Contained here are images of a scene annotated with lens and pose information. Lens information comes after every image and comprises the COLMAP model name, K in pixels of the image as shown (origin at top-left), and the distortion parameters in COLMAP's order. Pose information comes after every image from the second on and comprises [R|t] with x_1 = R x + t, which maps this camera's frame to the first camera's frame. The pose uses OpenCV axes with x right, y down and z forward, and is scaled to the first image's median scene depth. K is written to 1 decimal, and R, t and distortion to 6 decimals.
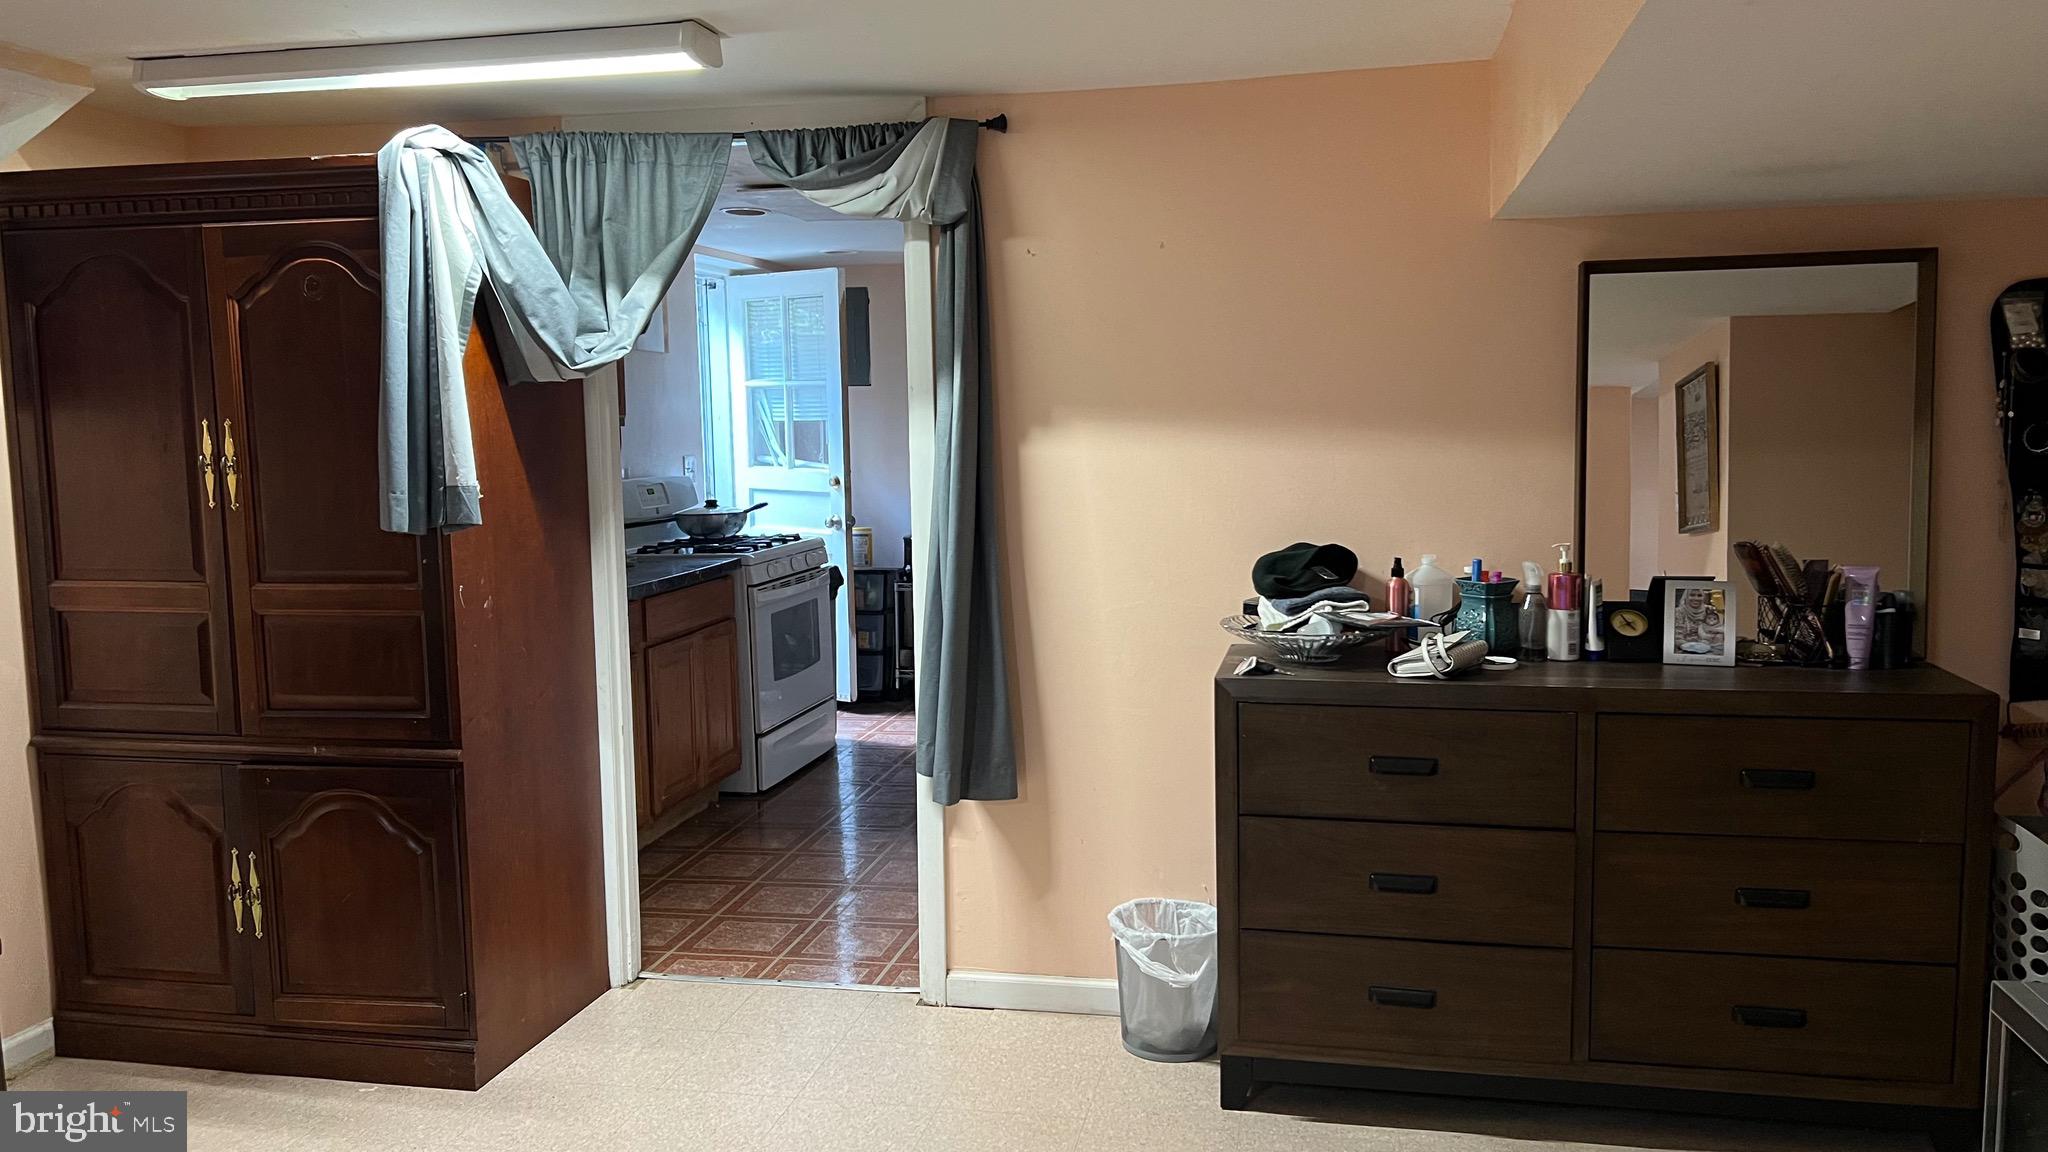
lens RADIAL K [[1563.7, 0, 1032.7], [0, 1563.7, 569.5], [0, 0, 1]] dist [0.083836, 0.000252]
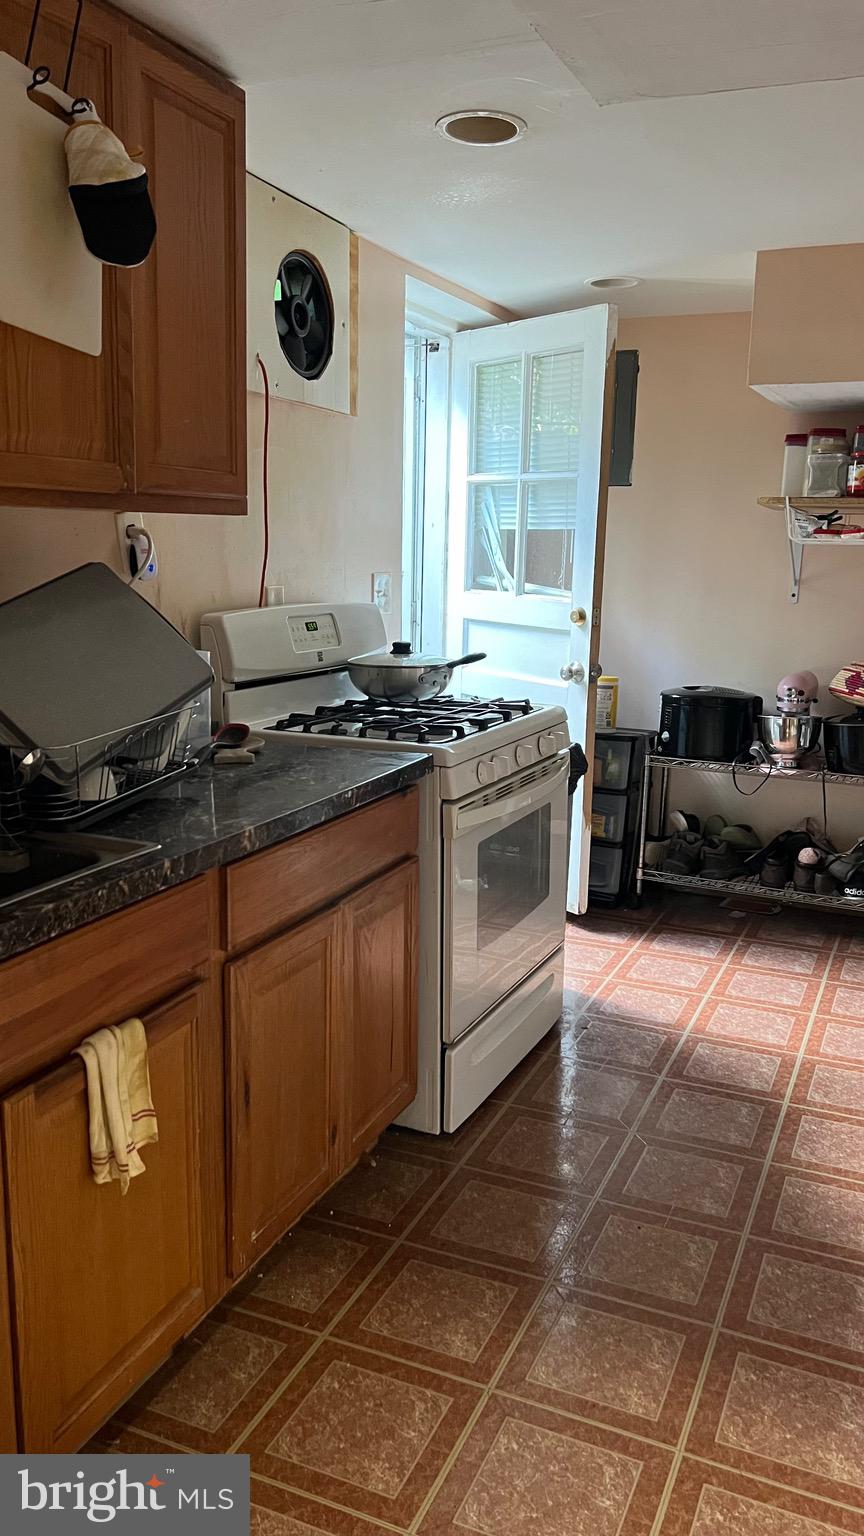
lens RADIAL K [[1172.8, 0, 433.4], [0, 1172.8, 774.9], [0, 0, 1]] dist [0.083836, 0.000252]
pose [[0.976252, 0.076984, -0.202499, -0.075785], [-0.056768, 0.992974, 0.103823, -0.035872], [0.209069, -0.089862, 0.973763, 0.448088]]
